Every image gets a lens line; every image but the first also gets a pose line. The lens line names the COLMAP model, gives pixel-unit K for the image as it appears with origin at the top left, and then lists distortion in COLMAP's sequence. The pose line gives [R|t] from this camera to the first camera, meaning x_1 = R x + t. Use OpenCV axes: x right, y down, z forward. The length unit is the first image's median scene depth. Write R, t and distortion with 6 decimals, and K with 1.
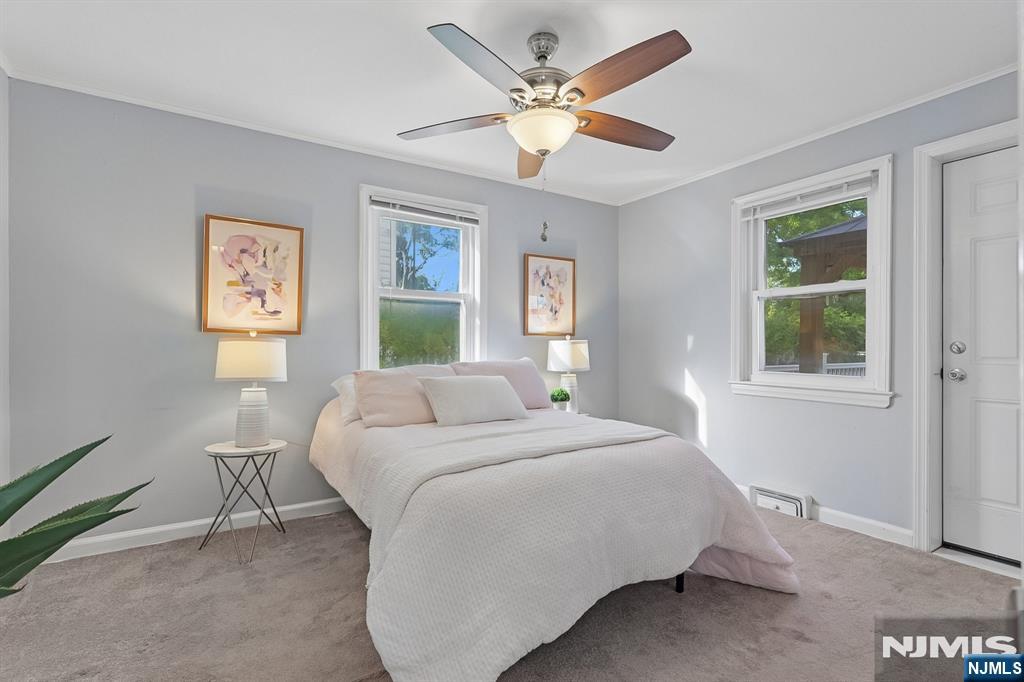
lens RADIAL K [[475.4, 0, 512.0], [0, 475.4, 341.0], [0, 0, 1]] dist [-0.001675, 0.000031]
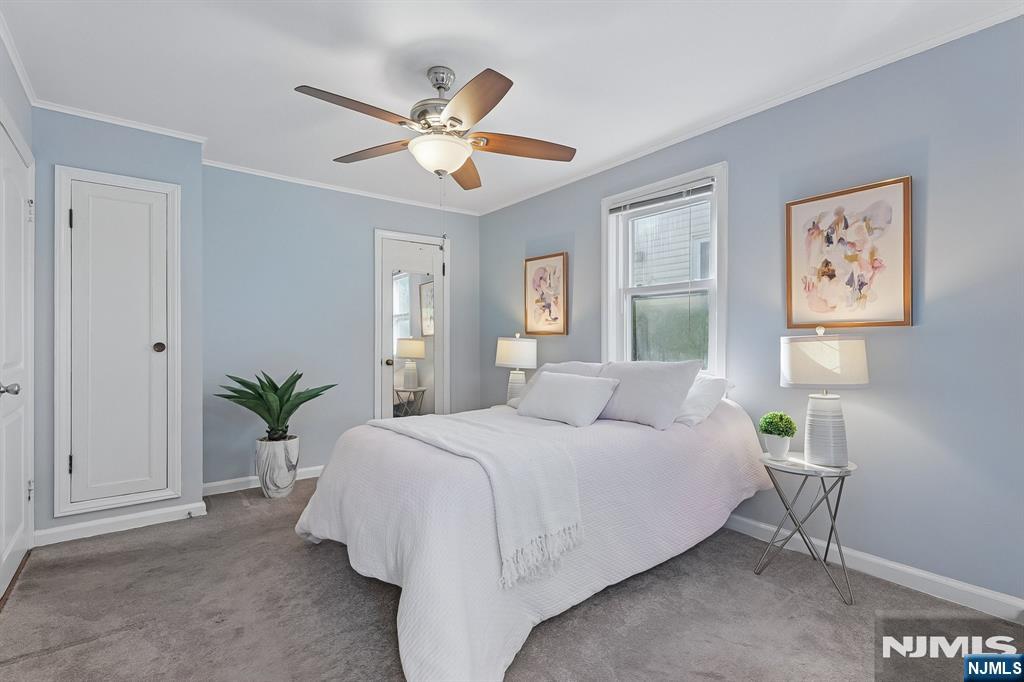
lens RADIAL K [[478.3, 0, 519.6], [0, 478.3, 344.6], [0, 0, 1]] dist [-0.001389, 0.000168]
pose [[0.098331, -0.000453, -0.995154, 0.807458], [-0.003107, 0.999995, -0.000762, 0.014789], [0.995149, 0.003167, 0.098329, 0.712318]]
